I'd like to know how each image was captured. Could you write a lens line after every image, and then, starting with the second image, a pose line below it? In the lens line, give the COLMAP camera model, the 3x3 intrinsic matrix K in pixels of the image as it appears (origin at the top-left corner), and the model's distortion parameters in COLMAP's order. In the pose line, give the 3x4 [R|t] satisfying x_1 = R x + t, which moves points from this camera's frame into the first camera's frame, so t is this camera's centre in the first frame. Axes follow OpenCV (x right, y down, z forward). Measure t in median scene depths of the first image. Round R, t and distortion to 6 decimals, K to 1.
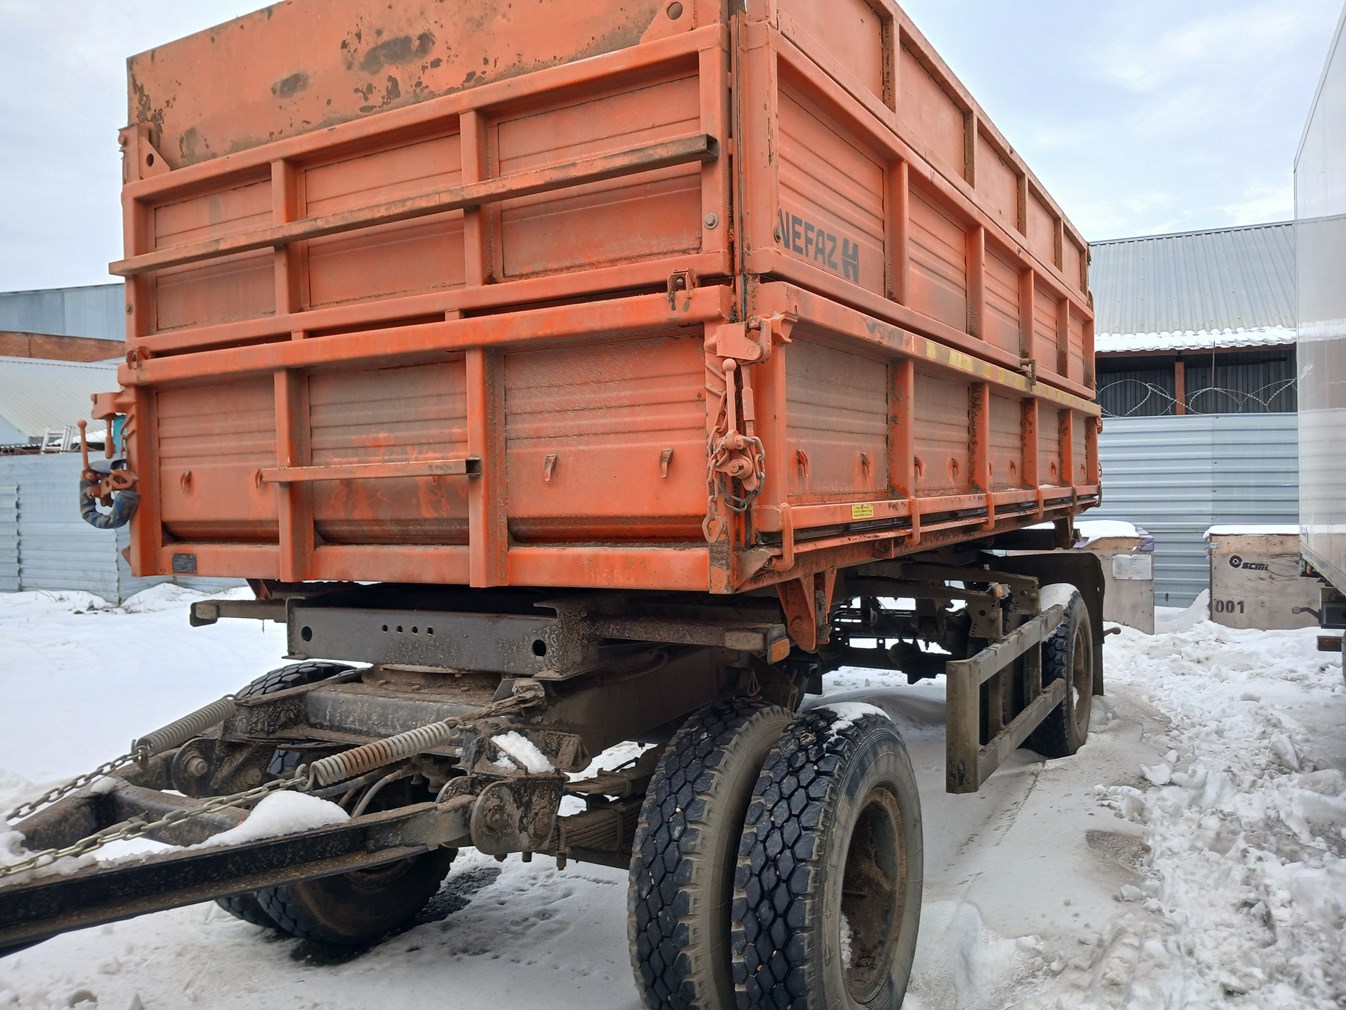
lens RADIAL K [[1036.3, 0, 673.0], [0, 1036.3, 505.0], [0, 0, 1]] dist [0.084757, -0.149623]
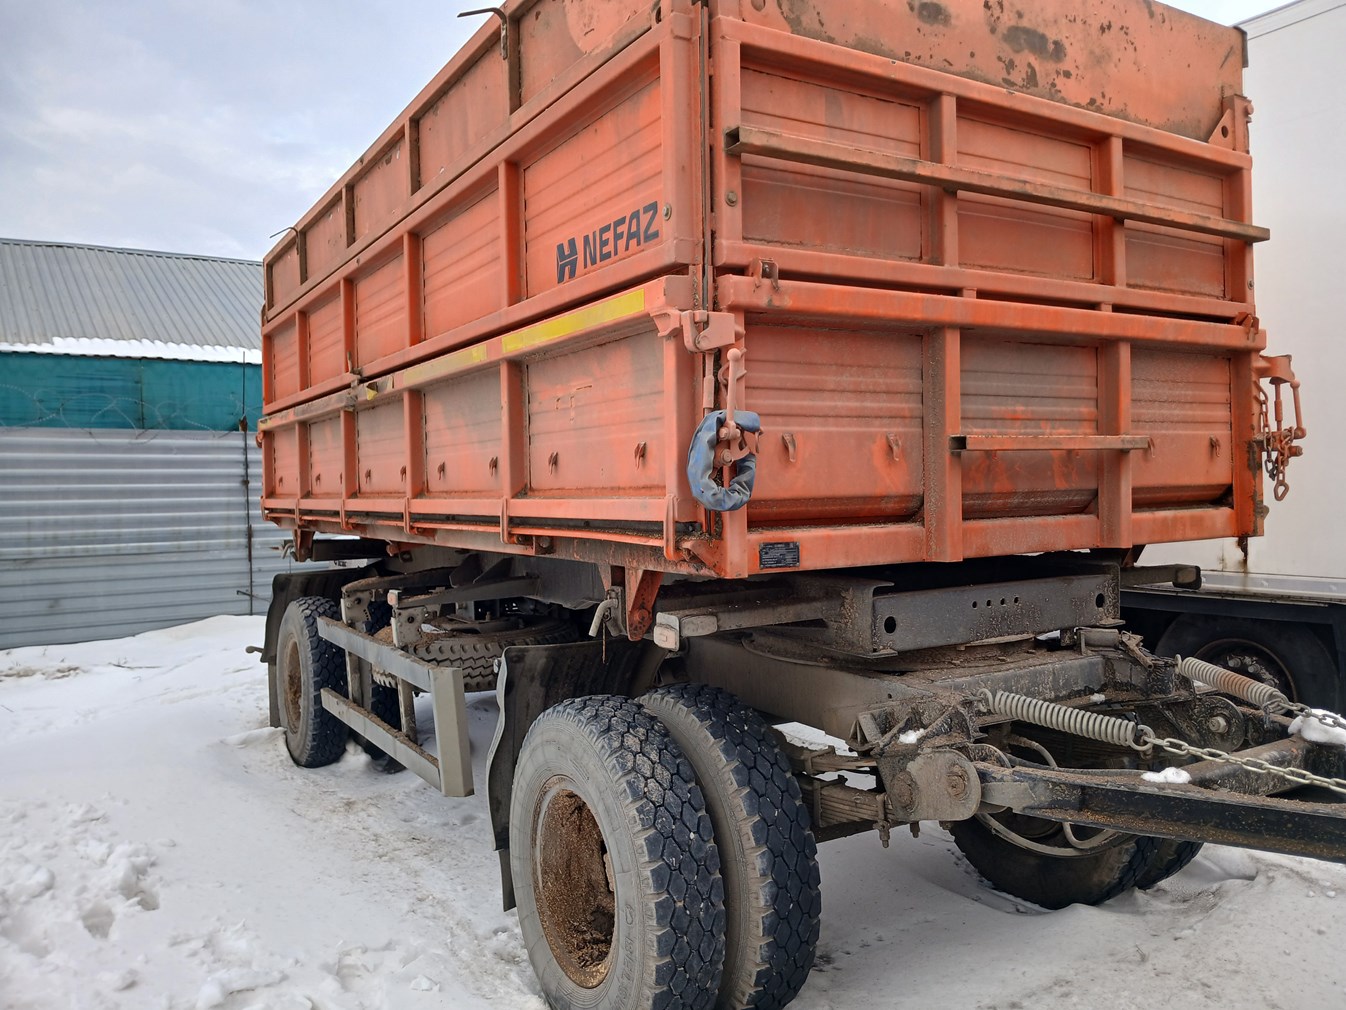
lens RADIAL K [[1036.3, 0, 673.0], [0, 1036.3, 505.0], [0, 0, 1]] dist [0.084757, -0.149623]
pose [[0.472947, -0.006036, 0.881070, -1.338200], [0.025379, 0.999655, -0.006774, 0.025152], [-0.880725, 0.025564, 0.472937, 0.823370]]
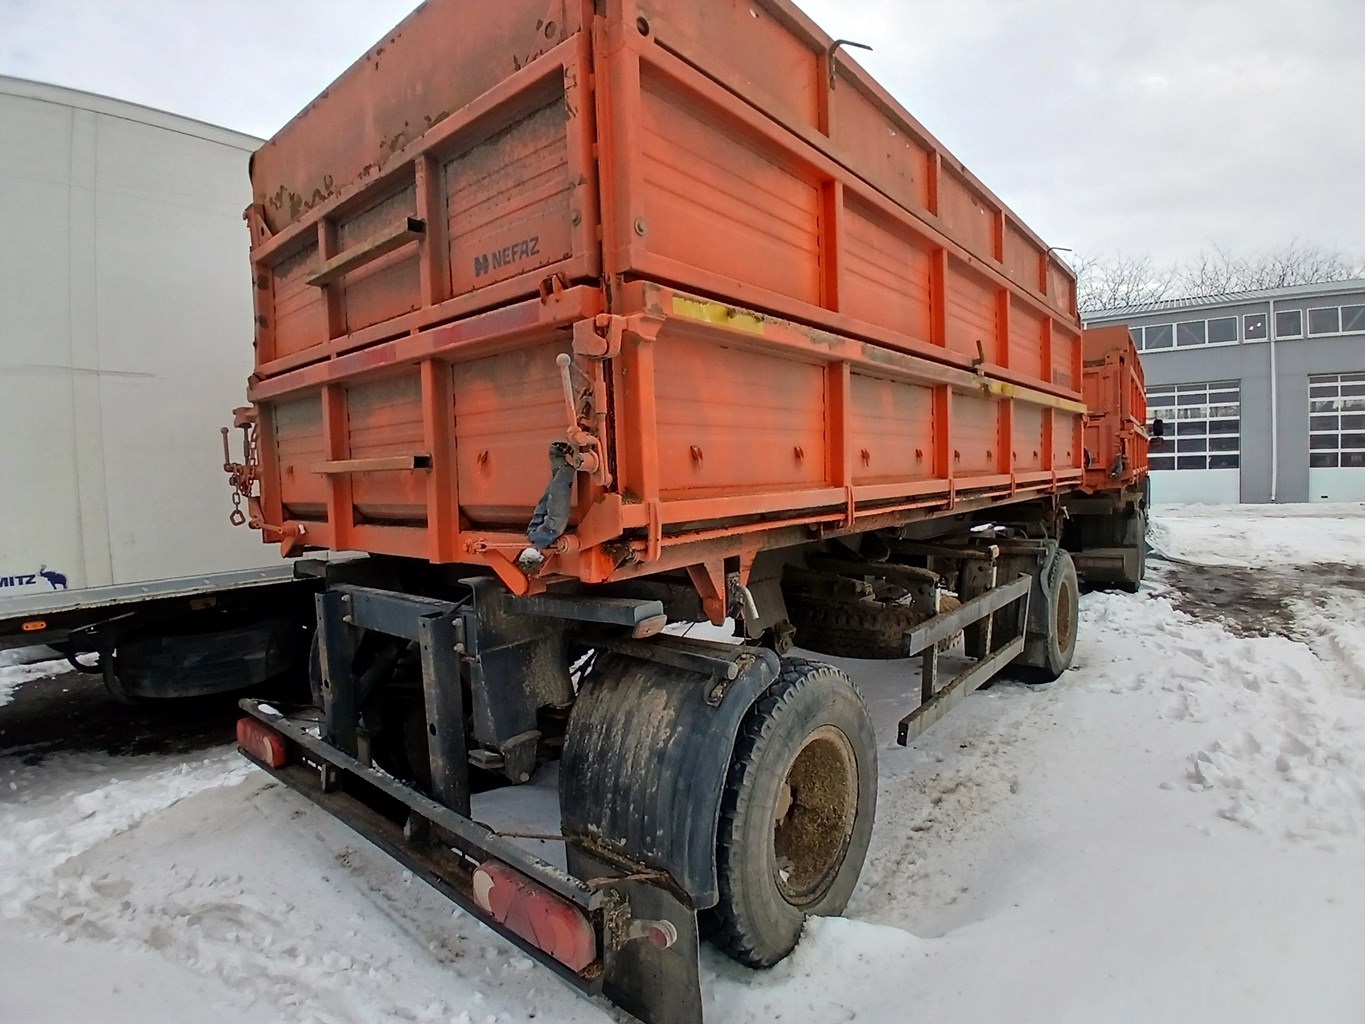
lens RADIAL K [[680.1, 0, 682.5], [0, 680.1, 512.0], [0, 0, 1]] dist [0.000389, -0.000081]
pose [[0.983883, 0.009601, -0.178554, 0.207310], [-0.001059, 0.998853, 0.047877, -0.016328], [0.178808, -0.046916, 0.982765, 0.273995]]
